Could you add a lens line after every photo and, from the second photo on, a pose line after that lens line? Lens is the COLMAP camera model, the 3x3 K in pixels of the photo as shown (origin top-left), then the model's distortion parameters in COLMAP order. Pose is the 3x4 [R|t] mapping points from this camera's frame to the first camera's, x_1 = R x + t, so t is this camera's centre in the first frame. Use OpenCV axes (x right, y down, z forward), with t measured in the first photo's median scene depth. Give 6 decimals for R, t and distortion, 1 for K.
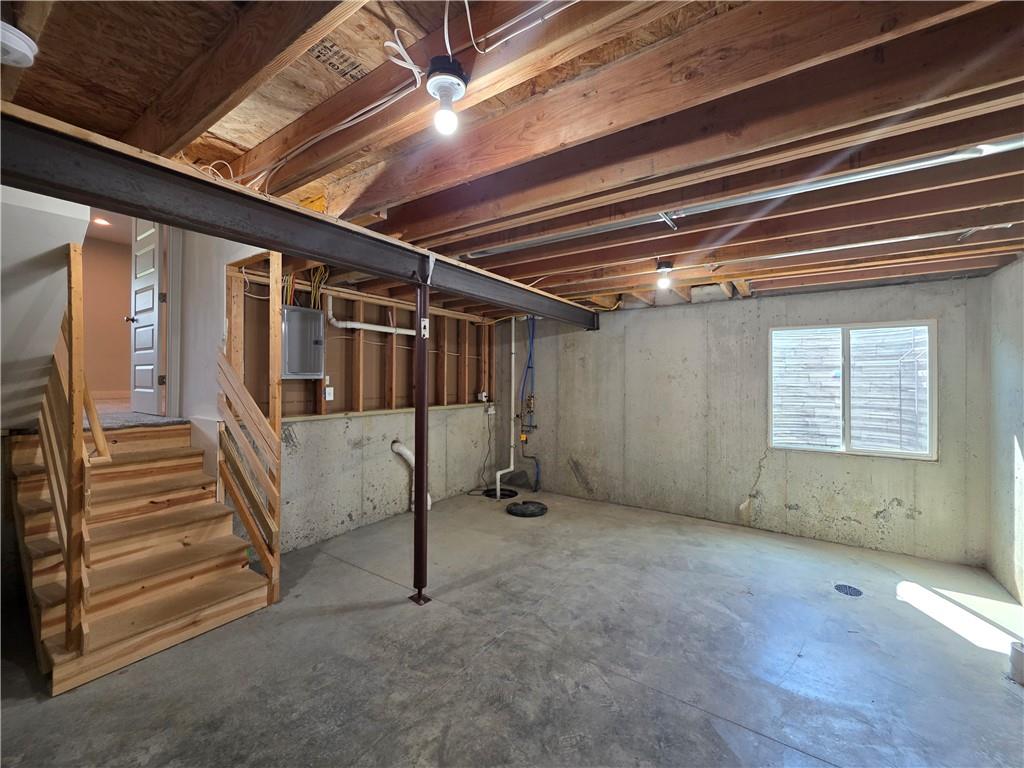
lens RADIAL K [[409.3, 0, 512.3], [0, 409.3, 380.4], [0, 0, 1]] dist [-0.001243, 0.000766]
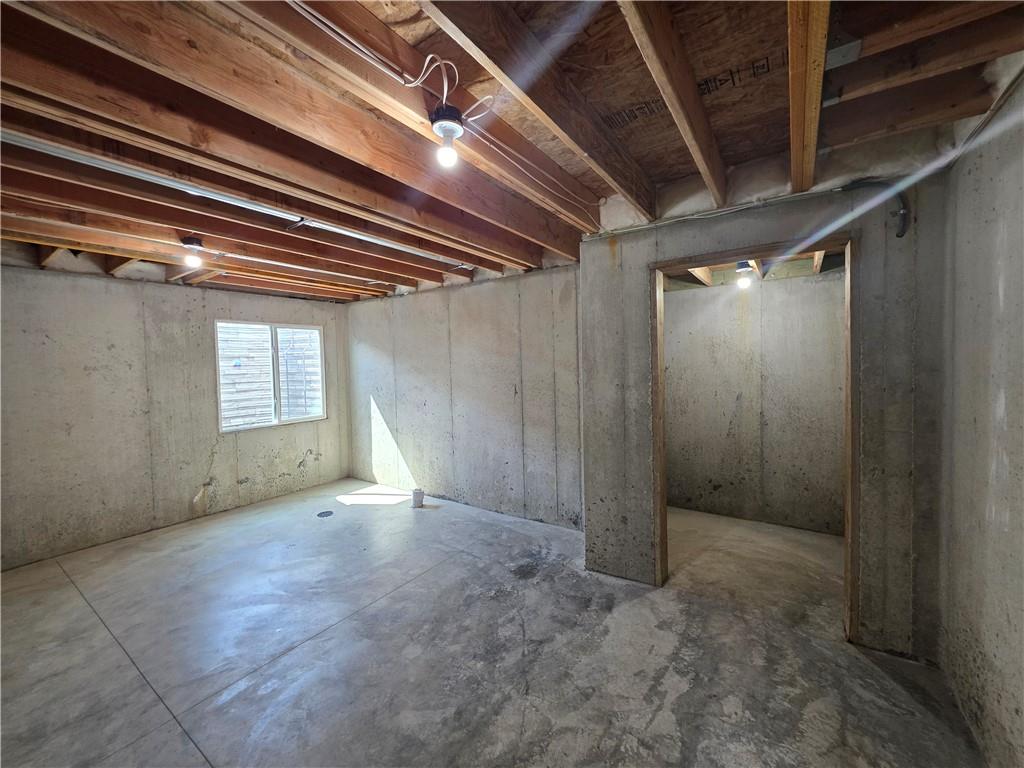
lens RADIAL K [[409.3, 0, 511.9], [0, 409.3, 379.6], [0, 0, 1]] dist [-0.001243, 0.000766]
pose [[0.014811, -0.045529, 0.998853, -0.418169], [0.028610, 0.998573, 0.045092, 0.000608], [-0.999481, 0.027909, 0.016093, 0.232591]]
